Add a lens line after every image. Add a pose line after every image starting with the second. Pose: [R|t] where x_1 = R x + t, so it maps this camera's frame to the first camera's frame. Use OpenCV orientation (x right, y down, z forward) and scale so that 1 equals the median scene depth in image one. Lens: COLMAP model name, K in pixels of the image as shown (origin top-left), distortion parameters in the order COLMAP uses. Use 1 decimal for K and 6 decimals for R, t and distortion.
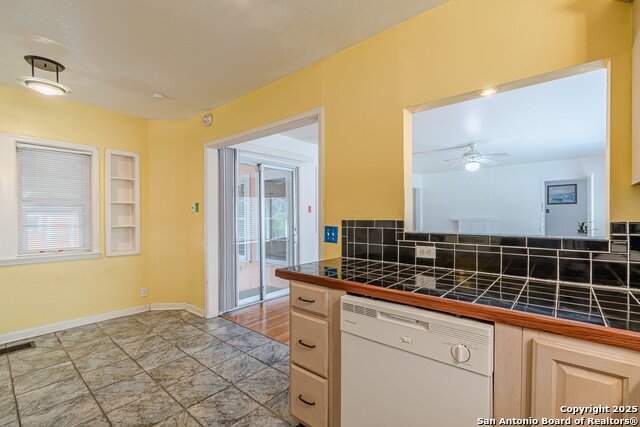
lens RADIAL K [[285.3, 0, 321.9], [0, 285.3, 217.3], [0, 0, 1]] dist [-0.000196, 0.000041]
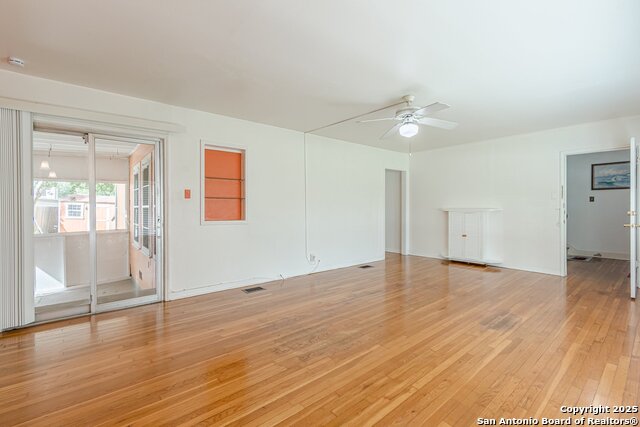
lens RADIAL K [[290.1, 0, 315.1], [0, 290.1, 212.8], [0, 0, 1]] dist [0.003170, 0.000323]
pose [[0.986026, 0.006395, -0.166470, 0.239524], [-0.003746, 0.999861, 0.016221, 0.004366], [0.166550, -0.015371, 0.985913, 0.157522]]
